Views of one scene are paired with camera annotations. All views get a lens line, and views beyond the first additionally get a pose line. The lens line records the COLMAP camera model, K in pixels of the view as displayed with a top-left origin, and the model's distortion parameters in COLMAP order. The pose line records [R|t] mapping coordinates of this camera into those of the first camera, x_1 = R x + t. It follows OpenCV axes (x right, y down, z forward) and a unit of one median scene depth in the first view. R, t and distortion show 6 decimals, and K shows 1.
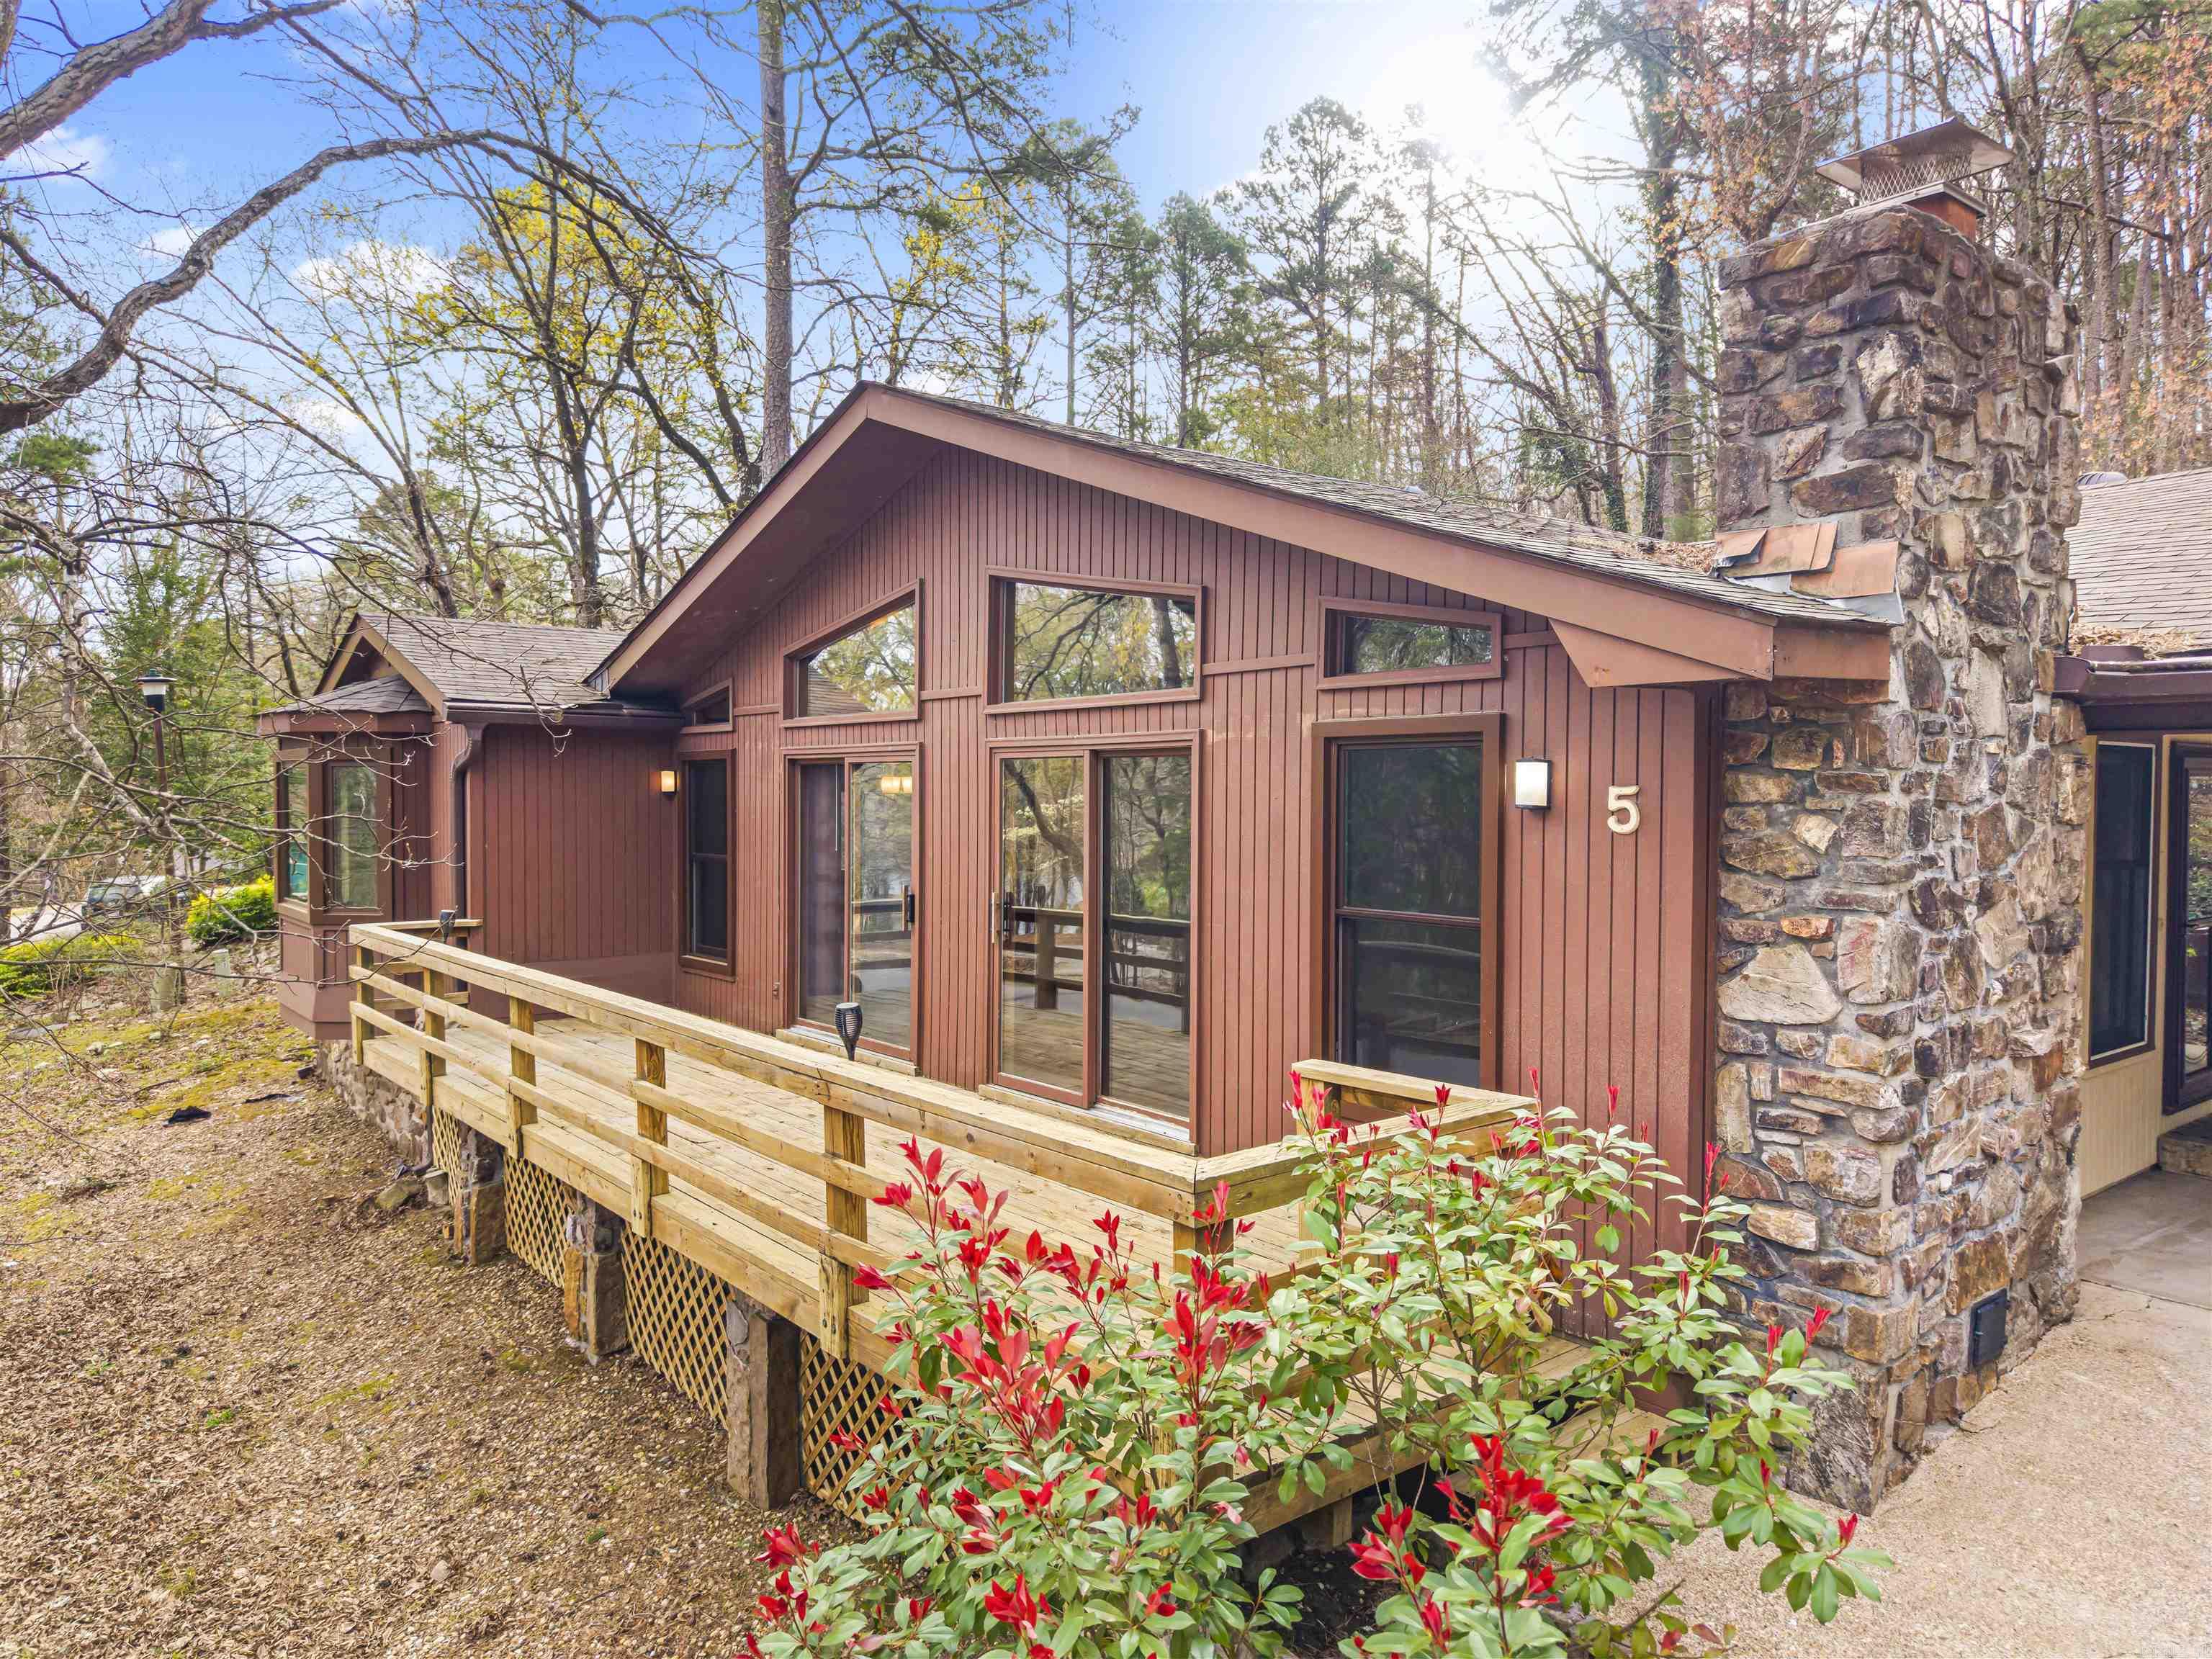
lens RADIAL K [[1482.5, 0, 1103.8], [0, 1482.5, 827.9], [0, 0, 1]] dist [0.023675, -0.028447]
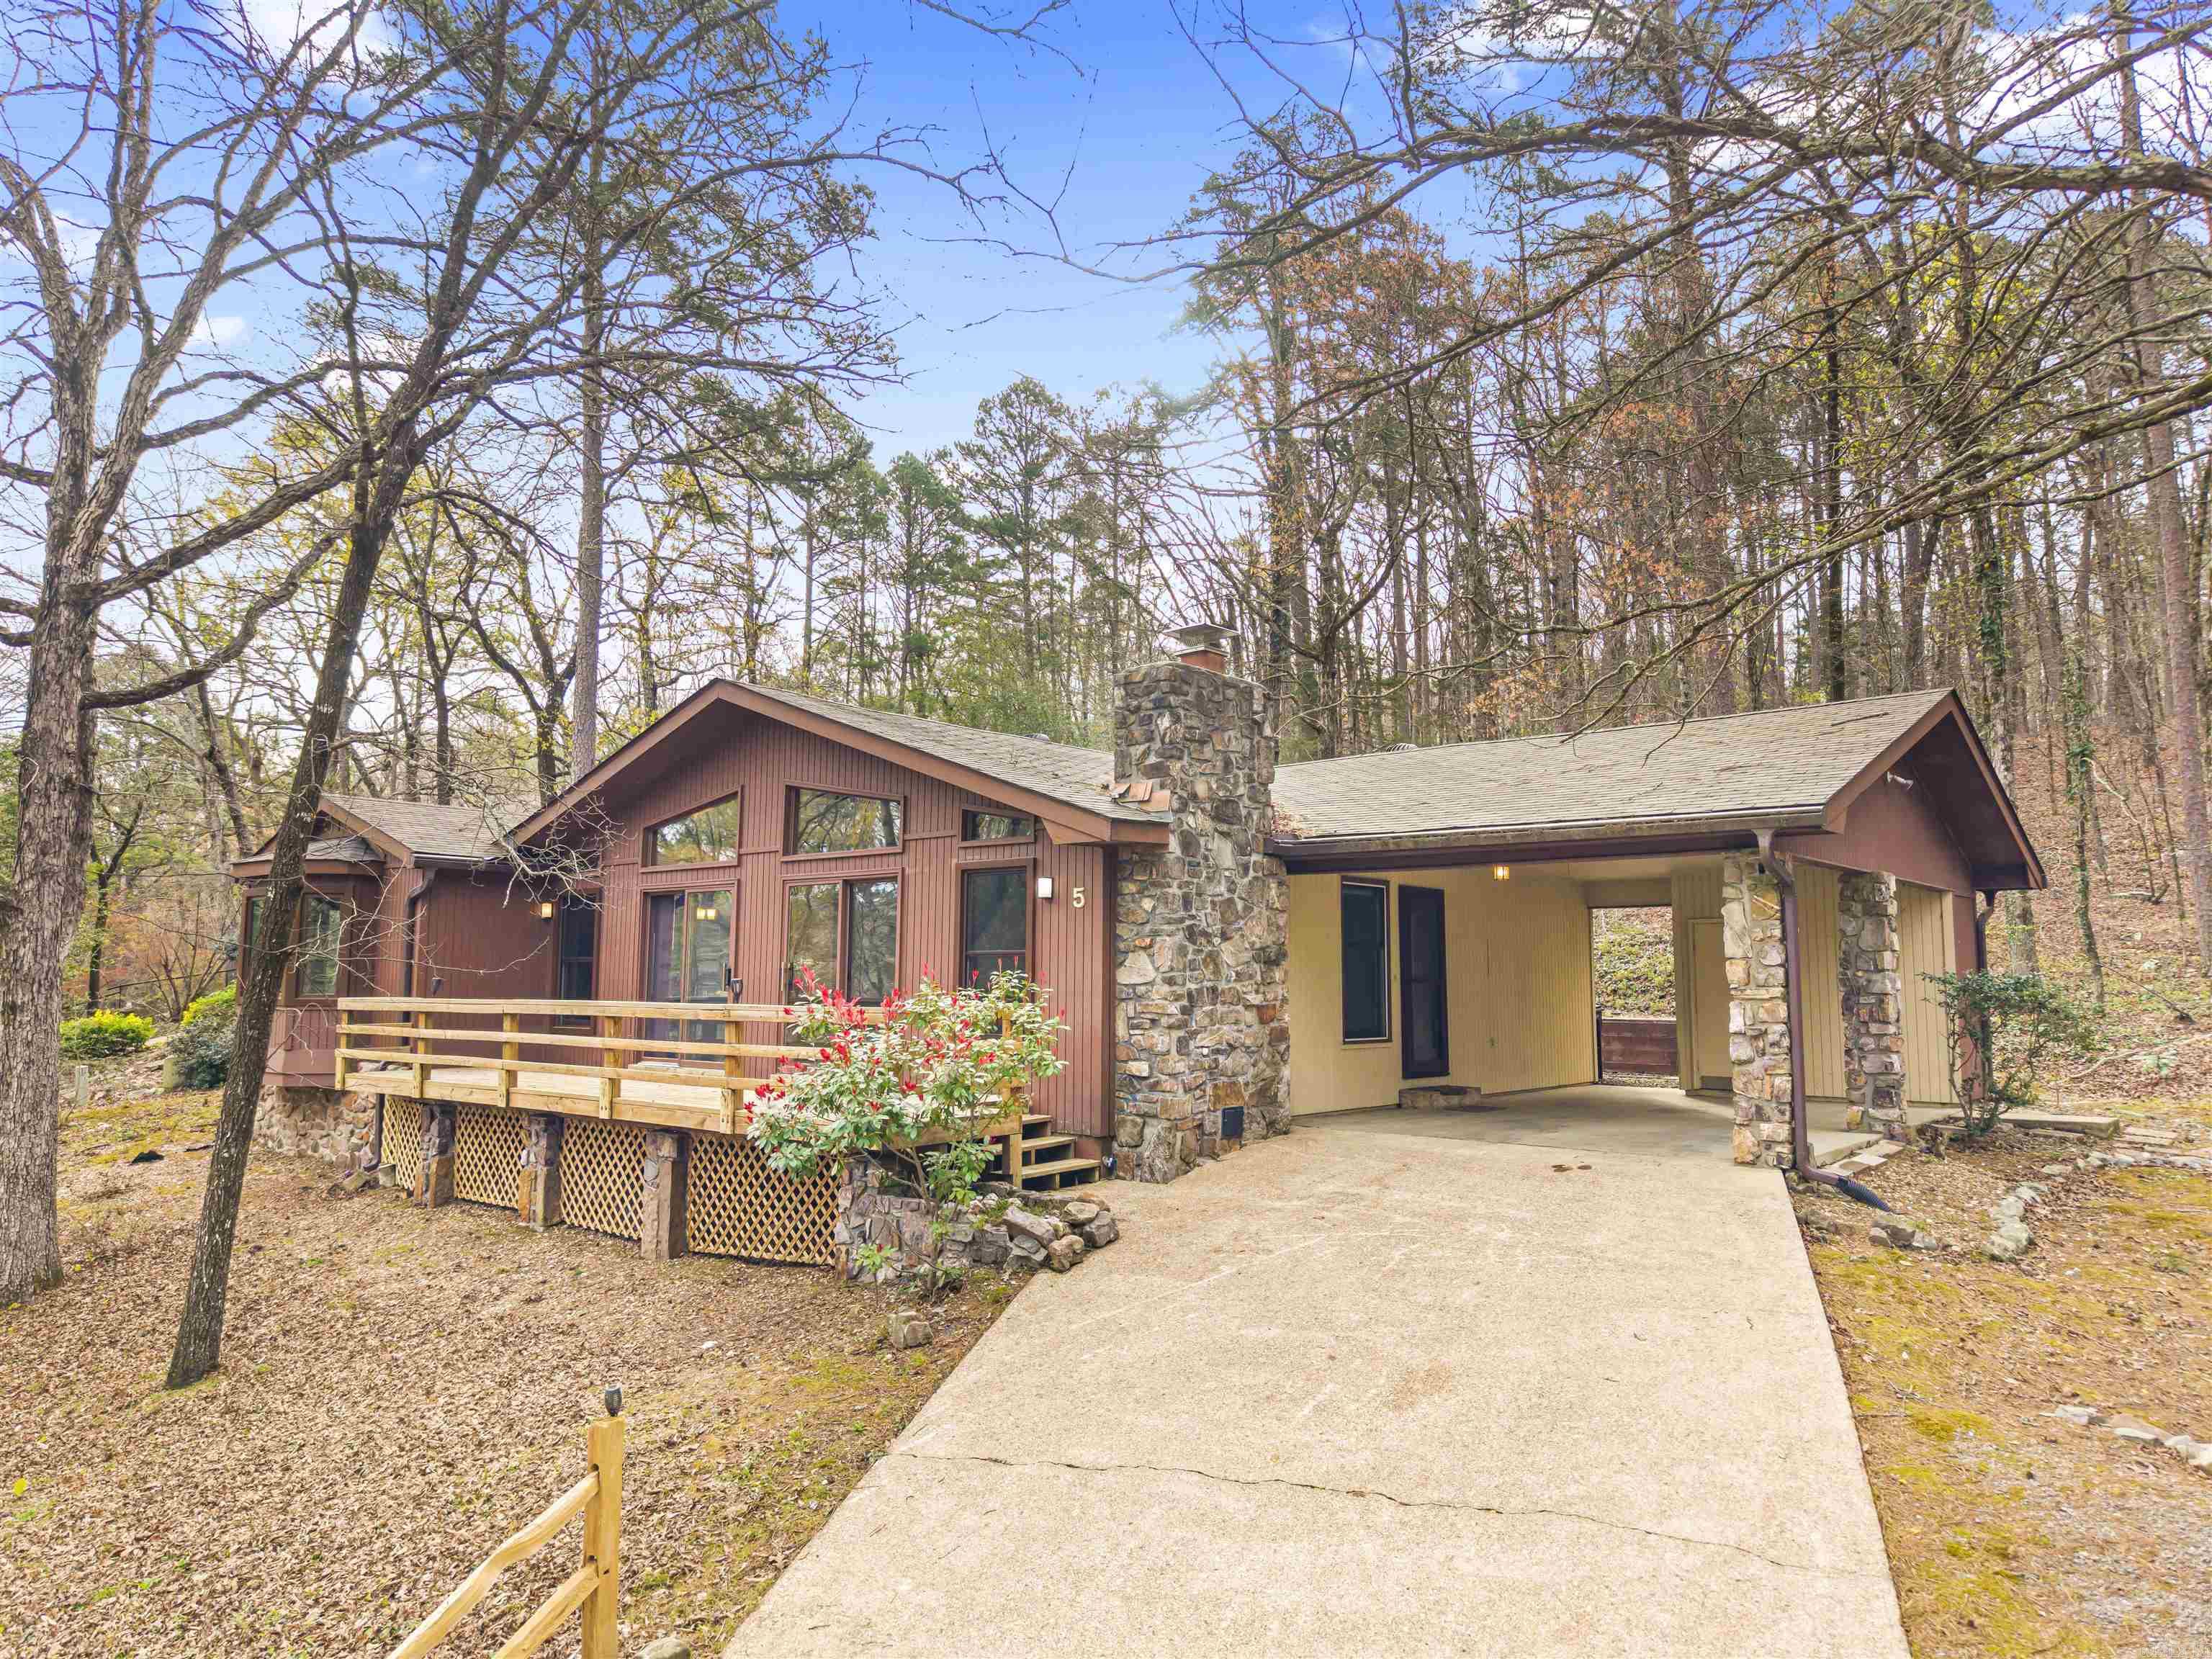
lens RADIAL K [[1482.5, 0, 1116.7], [0, 1482.5, 795.3], [0, 0, 1]] dist [0.023675, -0.028447]
pose [[0.981063, 0.025322, 0.192028, -0.047366], [0.003376, 0.989031, -0.147671, 0.175923], [-0.193661, 0.145523, 0.970216, -1.326562]]
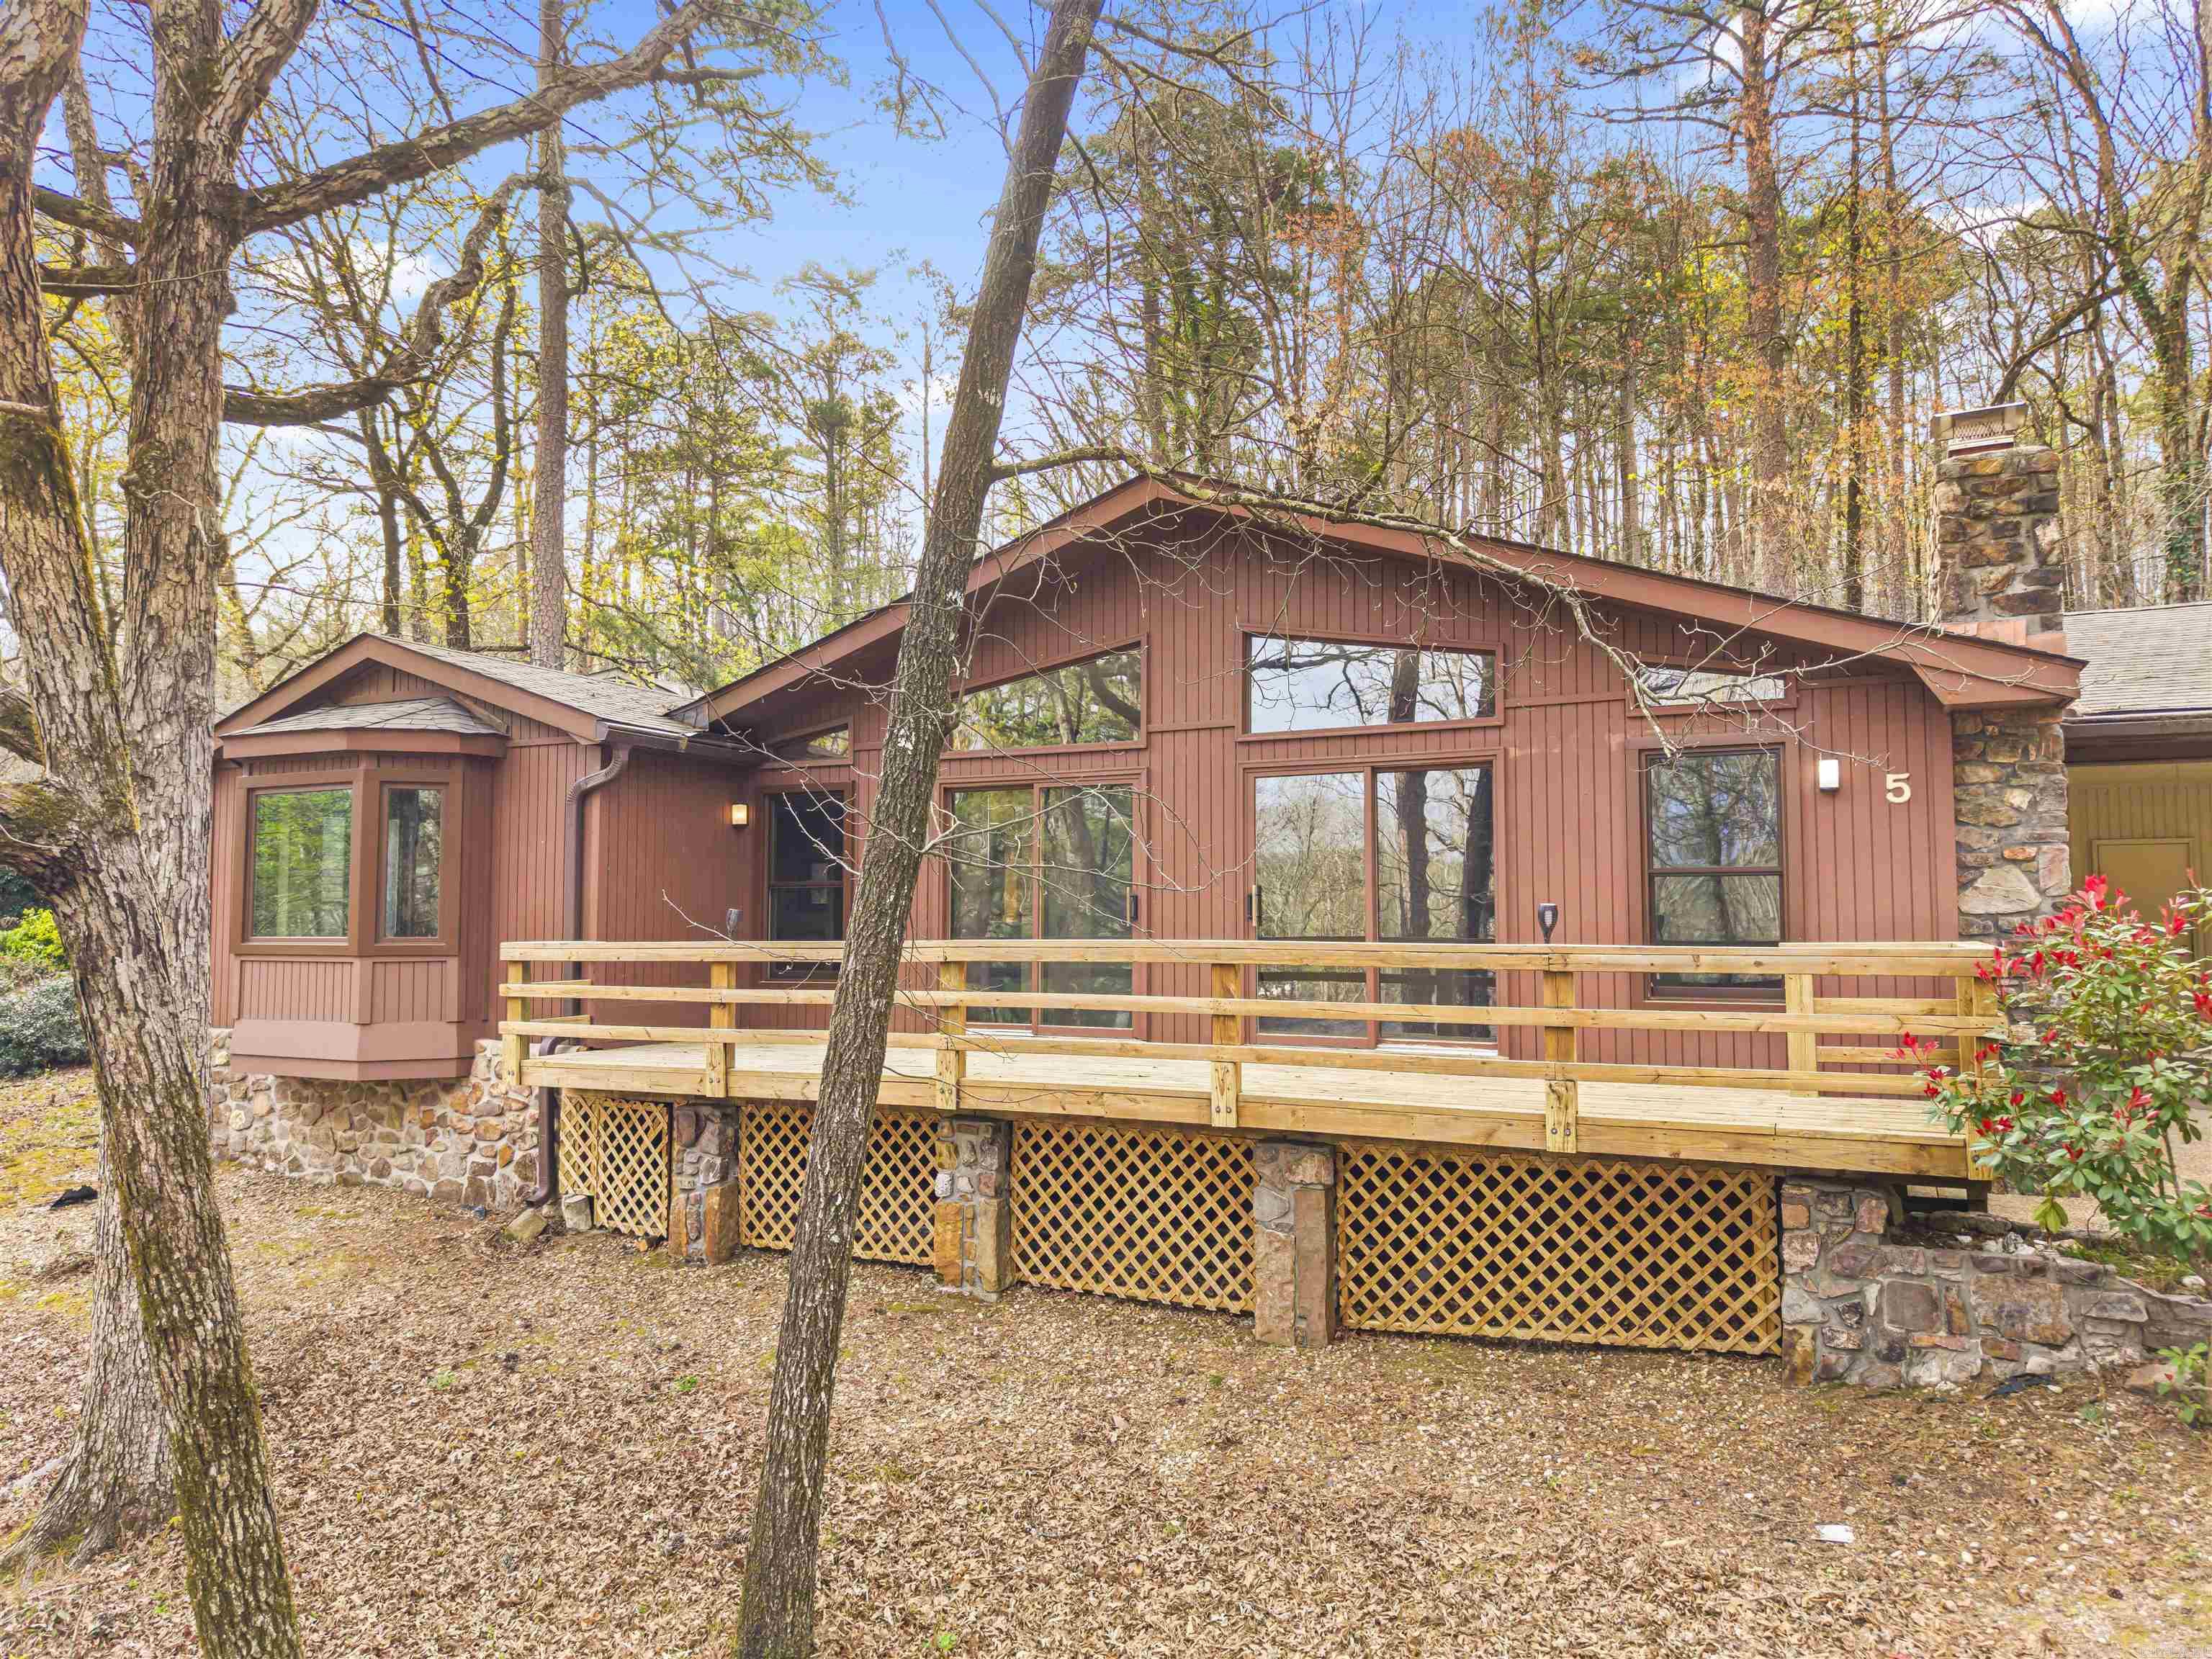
lens RADIAL K [[1482.5, 0, 1094.7], [0, 1482.5, 822.5], [0, 0, 1]] dist [0.023675, -0.028447]
pose [[0.910060, 0.024783, 0.413734, -1.124287], [0.012765, 0.996061, -0.087743, 0.157180], [-0.414279, 0.085133, 0.906159, -0.100996]]
